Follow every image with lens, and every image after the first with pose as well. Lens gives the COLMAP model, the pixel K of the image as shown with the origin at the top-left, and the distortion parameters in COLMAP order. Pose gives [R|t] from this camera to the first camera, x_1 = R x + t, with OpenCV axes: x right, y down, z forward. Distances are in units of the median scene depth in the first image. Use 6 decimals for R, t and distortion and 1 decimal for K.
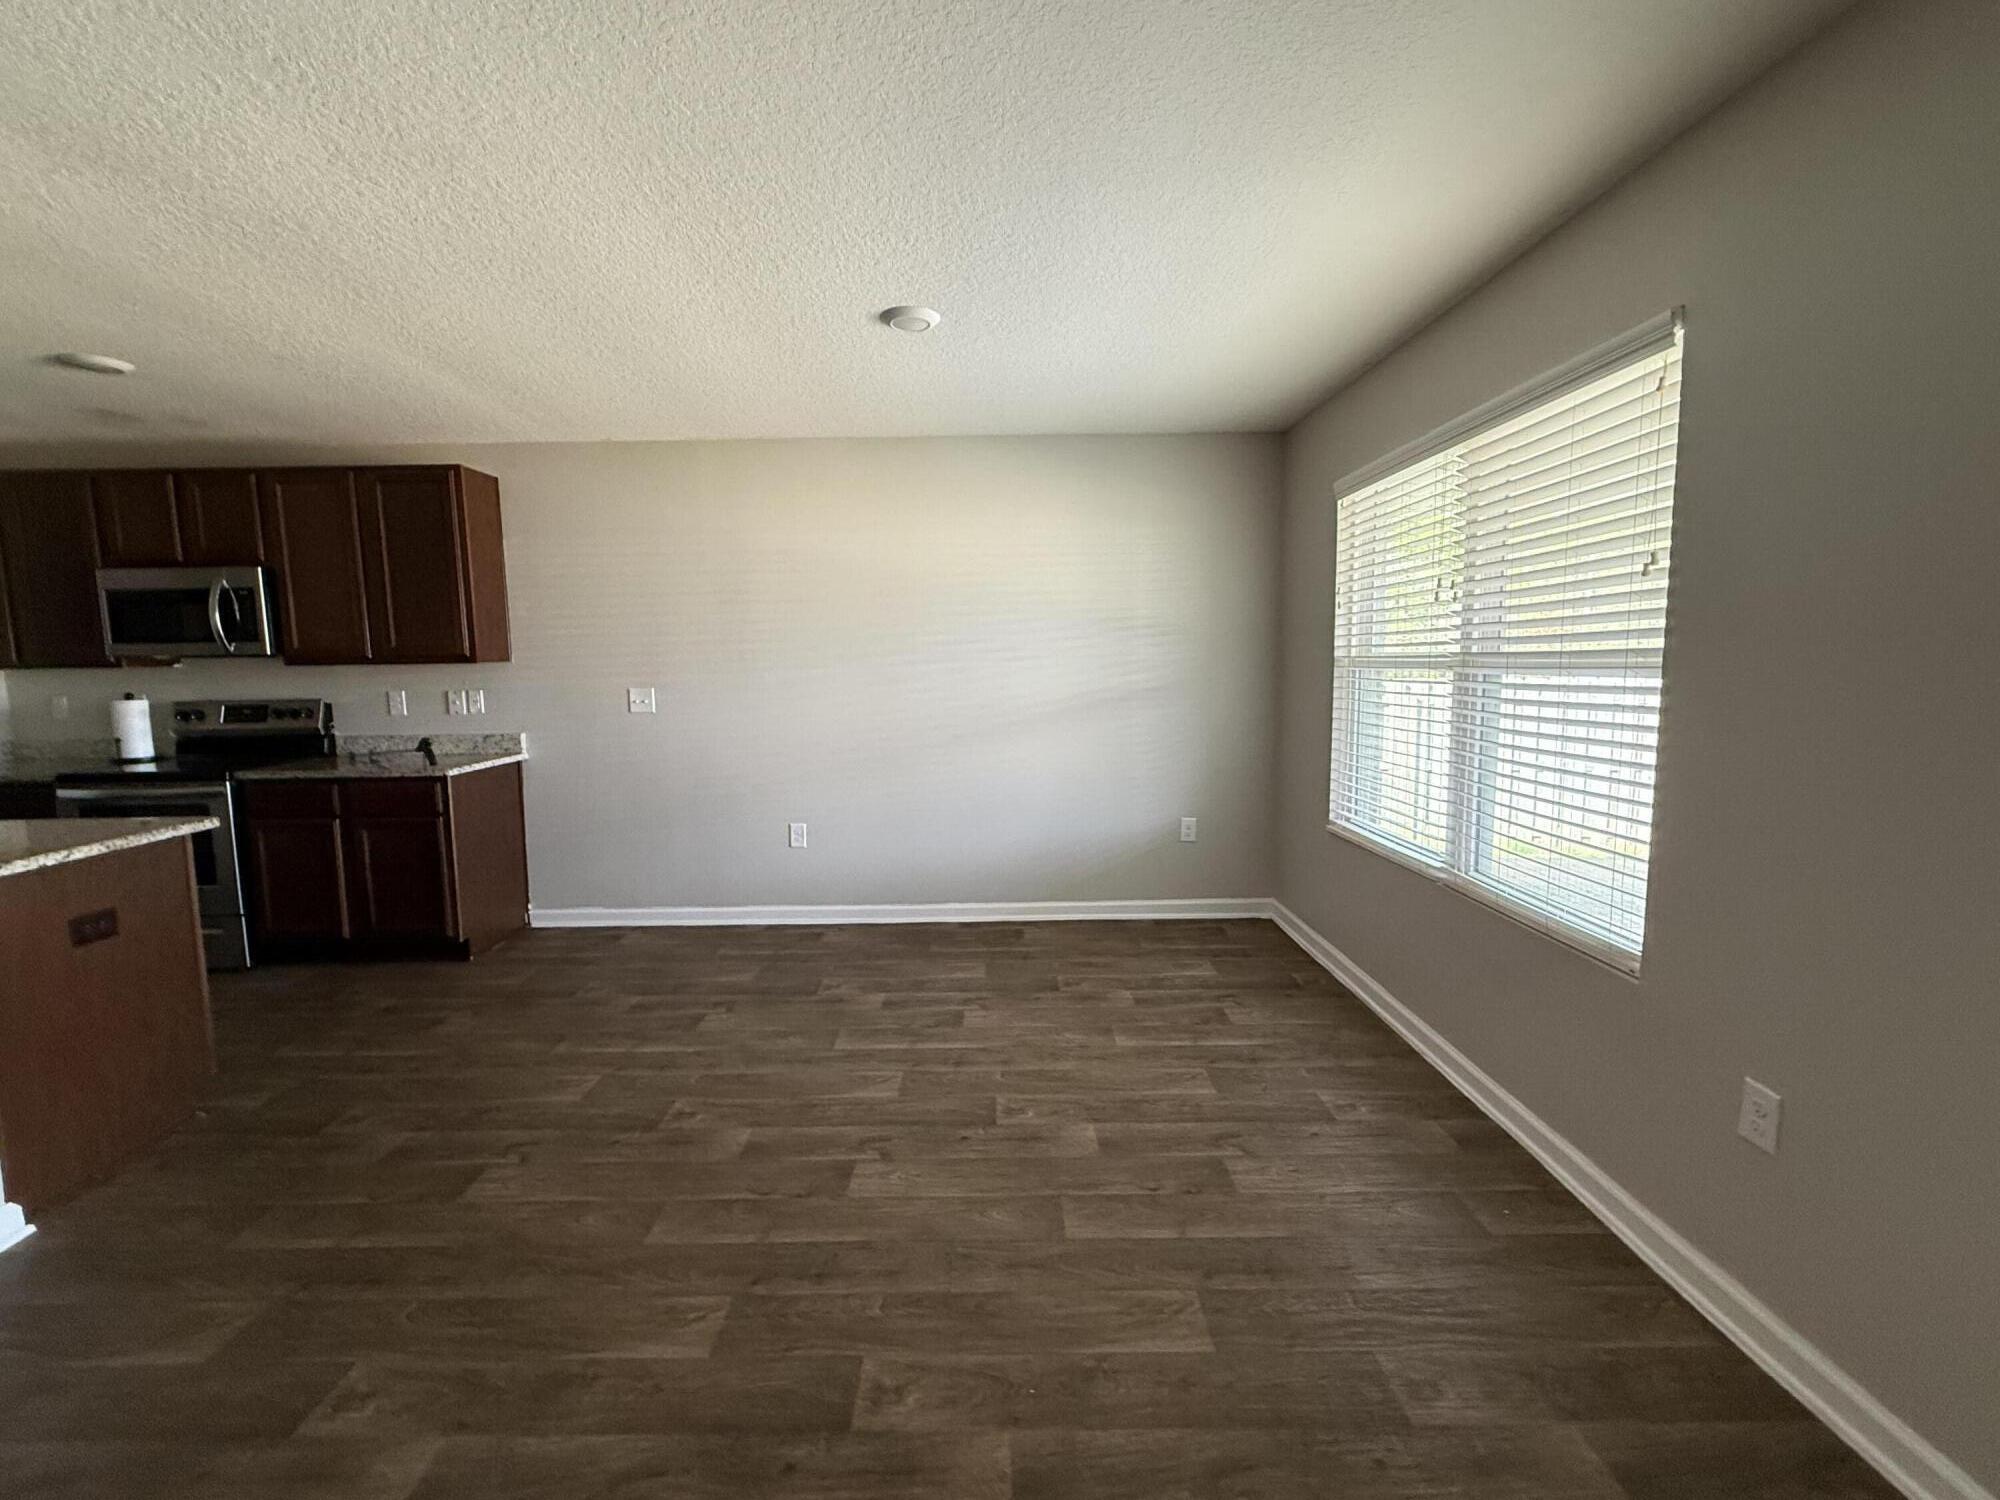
lens RADIAL K [[858.7, 0, 985.6], [0, 858.7, 745.5], [0, 0, 1]] dist [-0.000942, 0.000461]
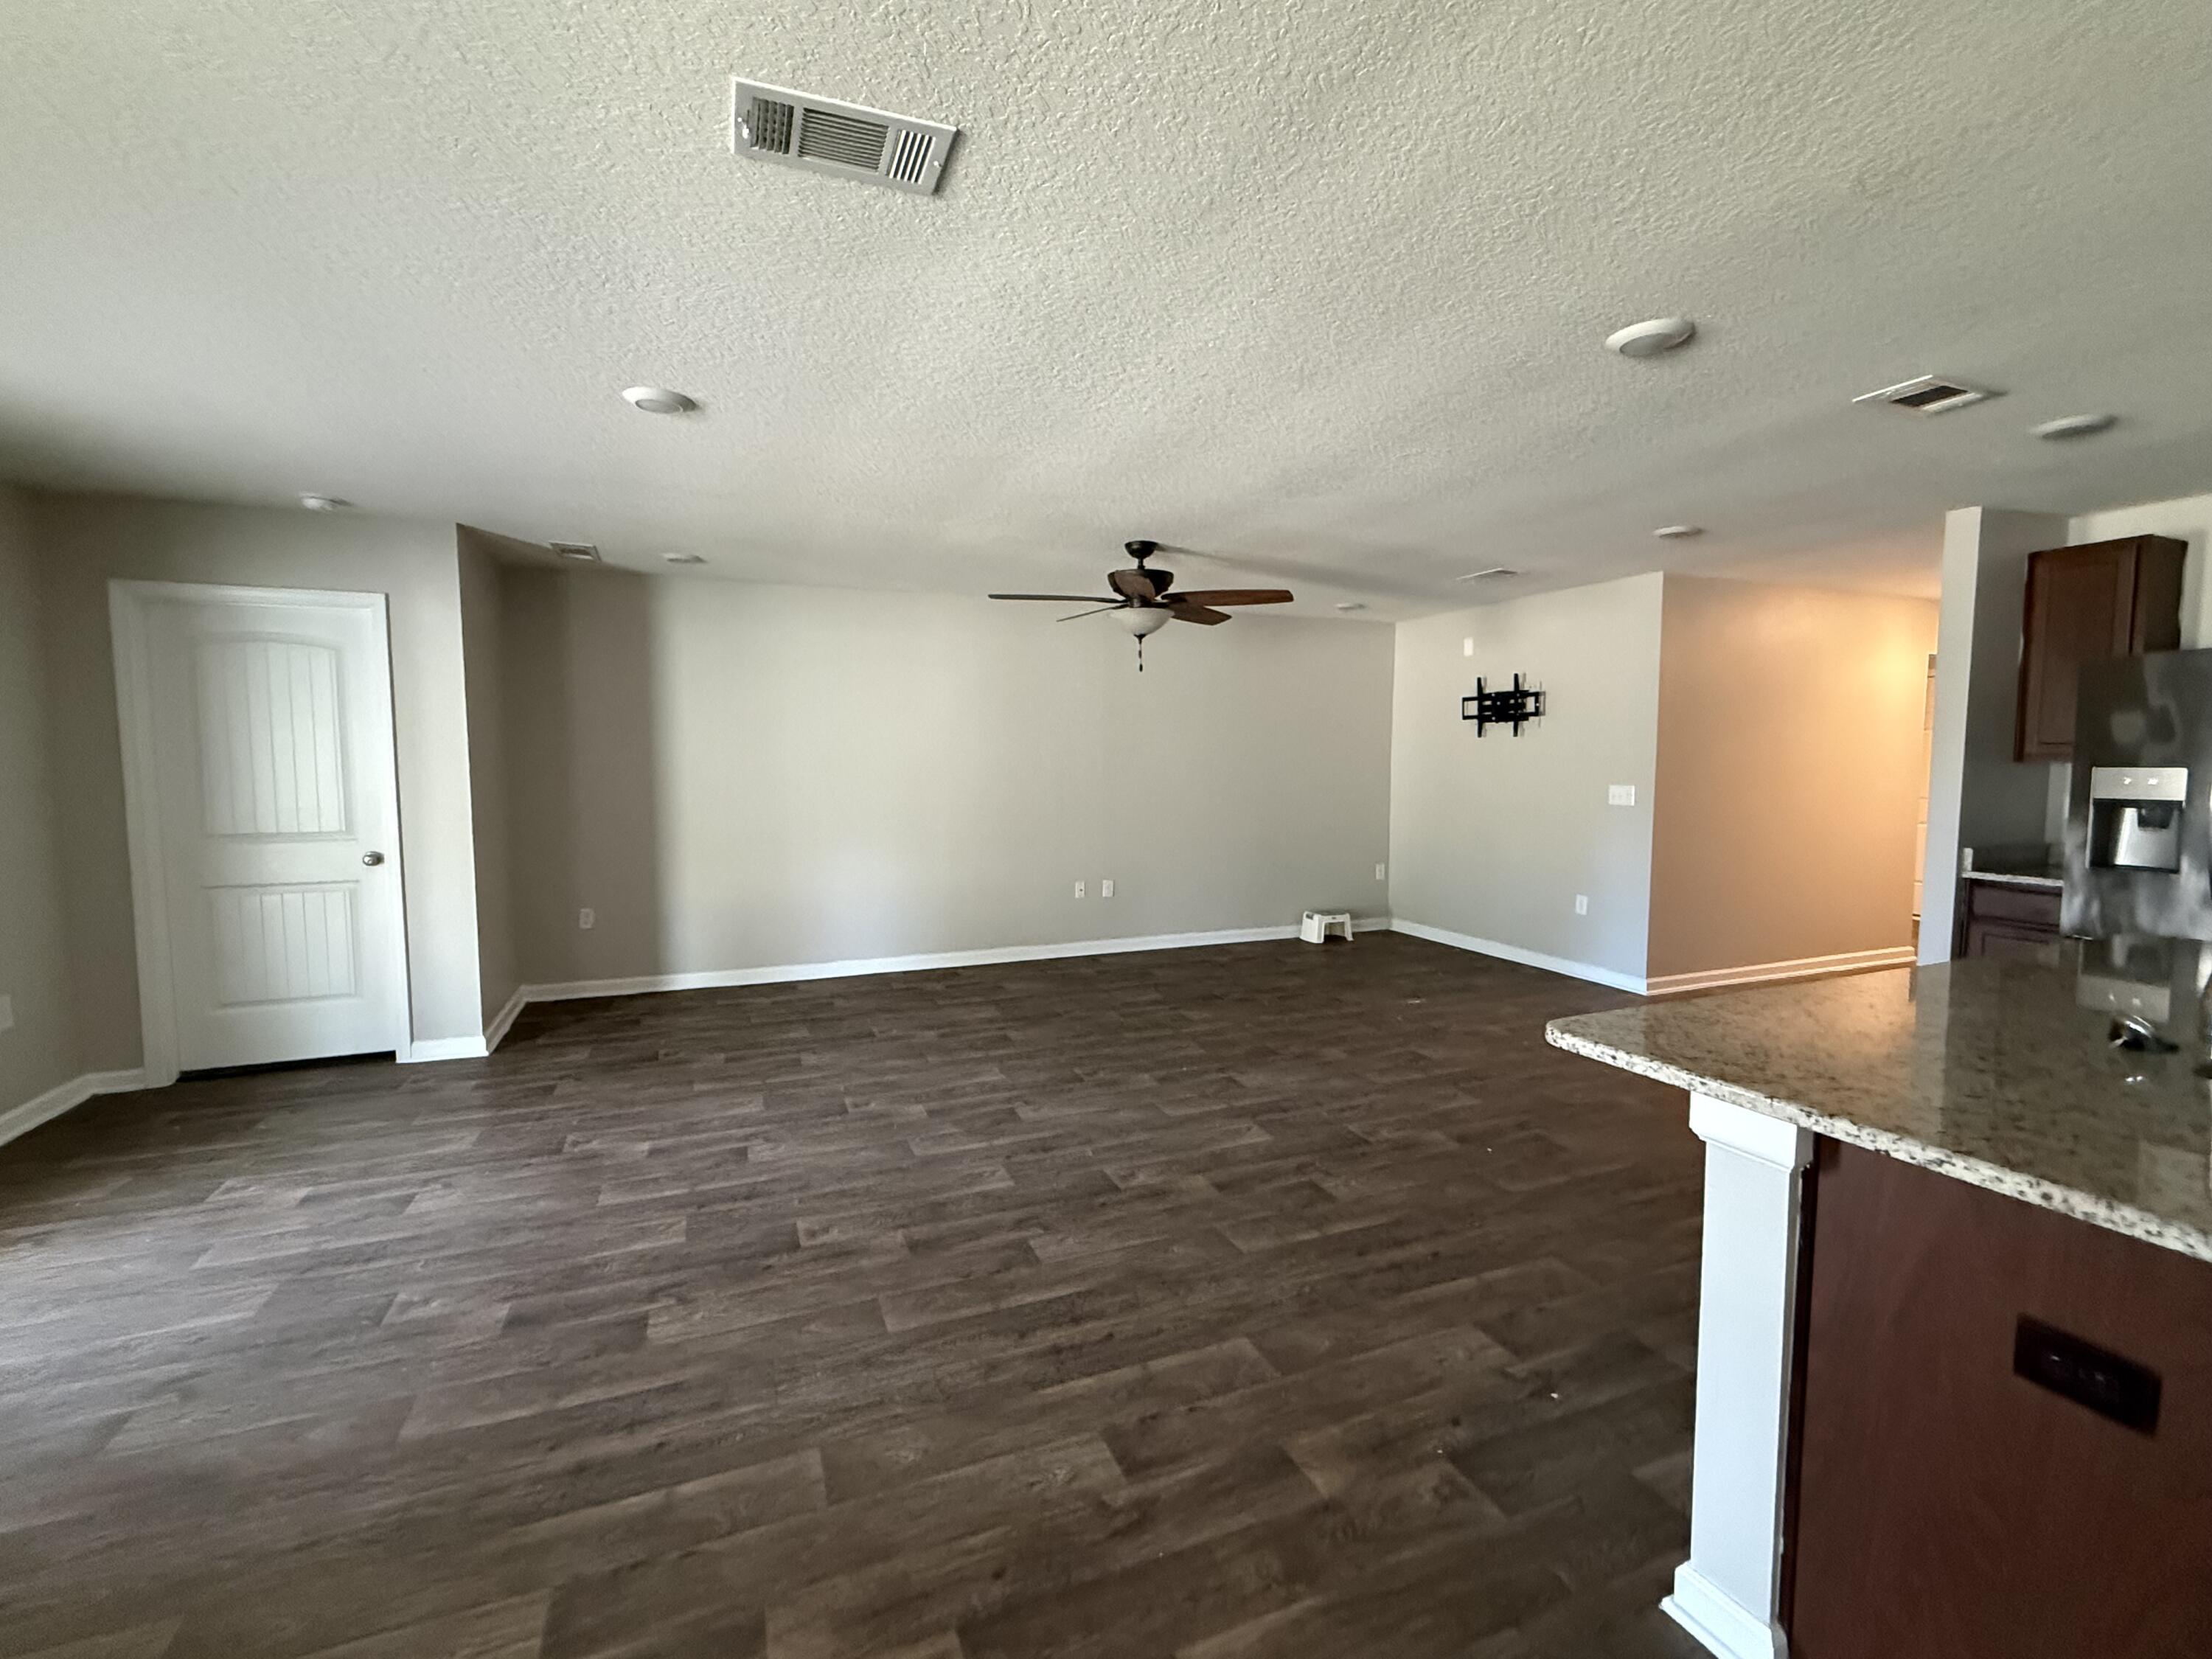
lens RADIAL K [[949.7, 0, 1092.5], [0, 949.7, 824.2], [0, 0, 1]] dist [-0.000942, 0.000461]
pose [[-0.926429, 0.040422, -0.374294, -0.234377], [-0.026525, 0.984740, 0.171999, -0.078498], [0.375535, 0.169273, -0.911219, 0.706900]]
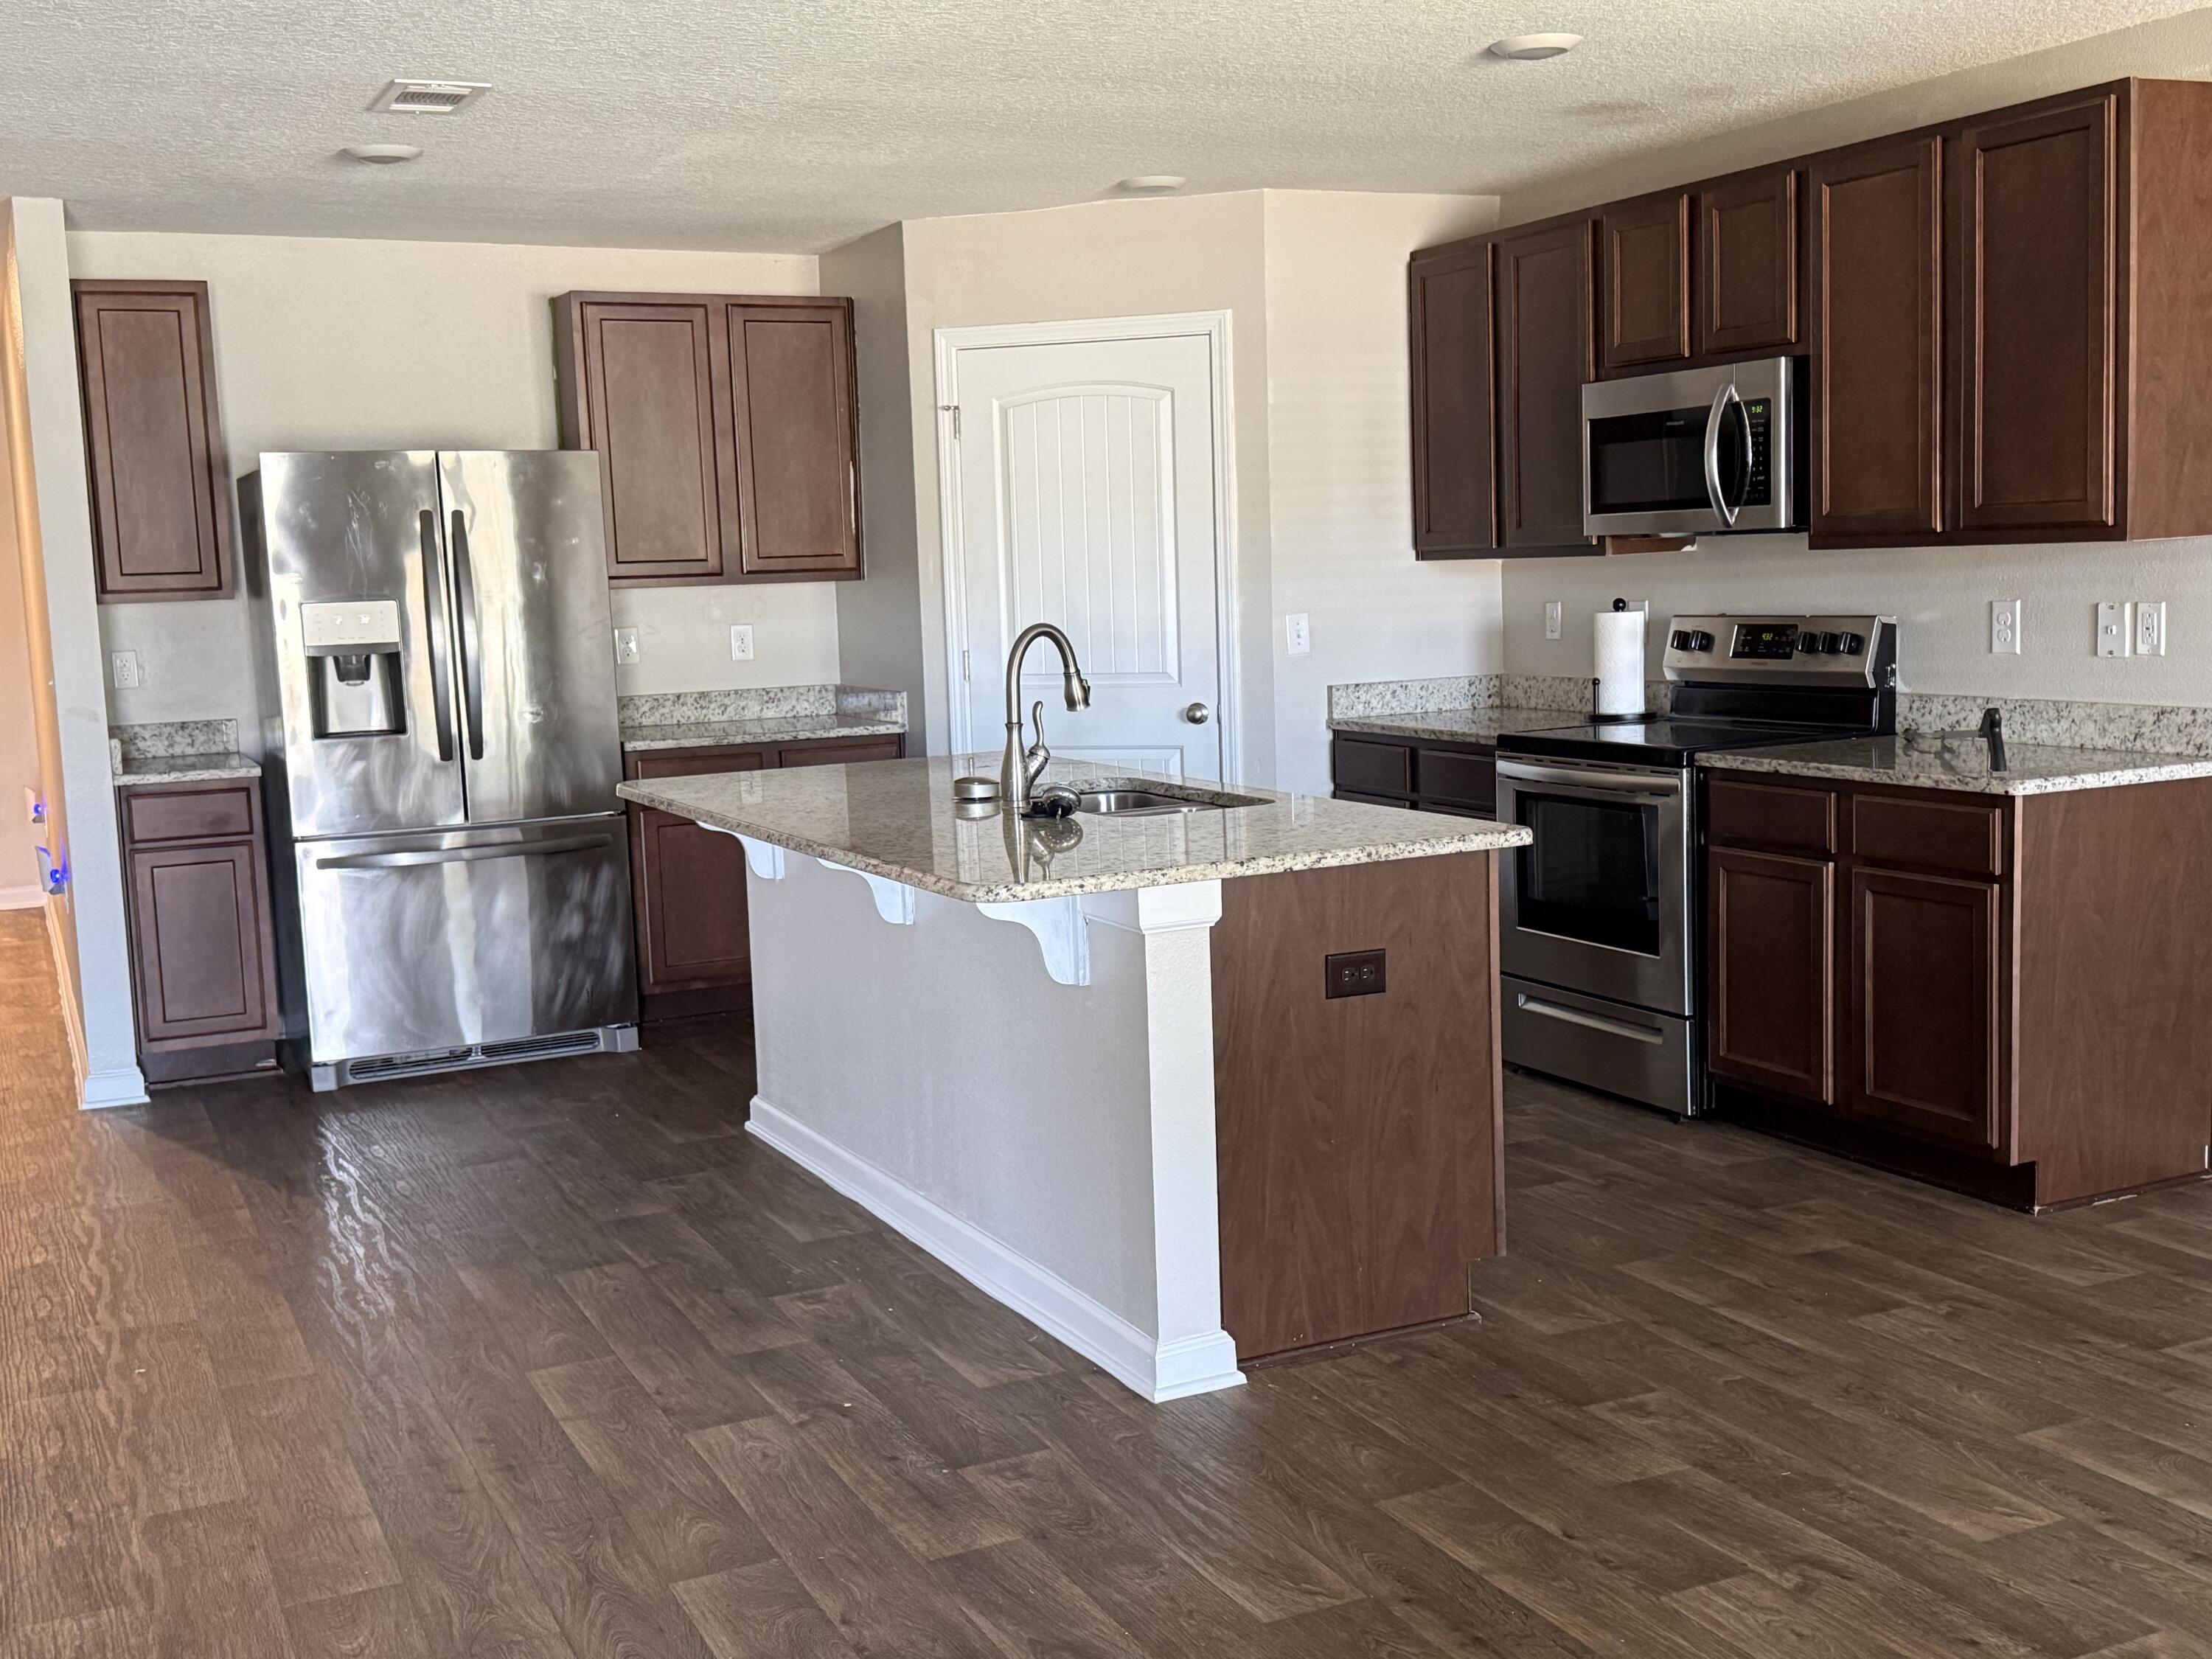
lens RADIAL K [[2318.5, 0, 1101.2], [0, 2318.5, 838.3], [0, 0, 1]] dist [0.077060, 0.000000]
pose [[0.427975, 0.108438, -0.897262, 0.267405], [-0.063177, 0.993937, 0.089987, -0.022180], [0.901580, 0.018174, 0.432231, 0.033584]]
